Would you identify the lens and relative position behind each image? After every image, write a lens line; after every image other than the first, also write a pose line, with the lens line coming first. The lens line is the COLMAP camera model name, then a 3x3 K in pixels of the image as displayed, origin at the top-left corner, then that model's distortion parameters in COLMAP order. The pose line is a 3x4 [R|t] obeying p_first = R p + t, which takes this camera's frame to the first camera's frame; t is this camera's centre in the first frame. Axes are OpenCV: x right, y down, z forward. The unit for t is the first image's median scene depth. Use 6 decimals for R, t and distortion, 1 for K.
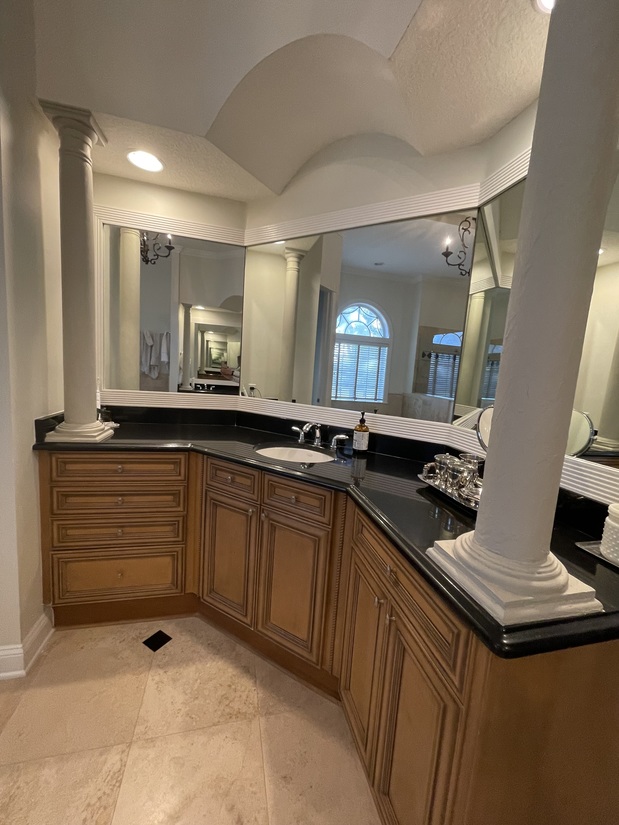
lens RADIAL K [[334.2, 0, 311.2], [0, 334.2, 412.6], [0, 0, 1]] dist [0.000565, 0.000206]
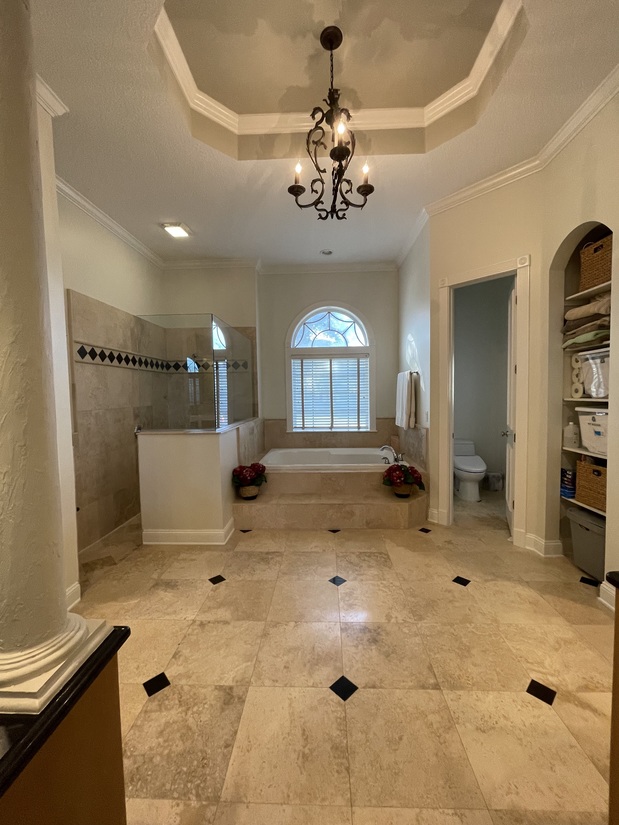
lens RADIAL K [[334.2, 0, 310.9], [0, 334.2, 410.1], [0, 0, 1]] dist [0.000565, 0.000206]
pose [[0.956638, -0.068169, -0.283190, 0.575852], [0.043797, 0.994839, -0.091527, -0.028541], [0.287968, 0.075156, 0.954687, 0.466206]]
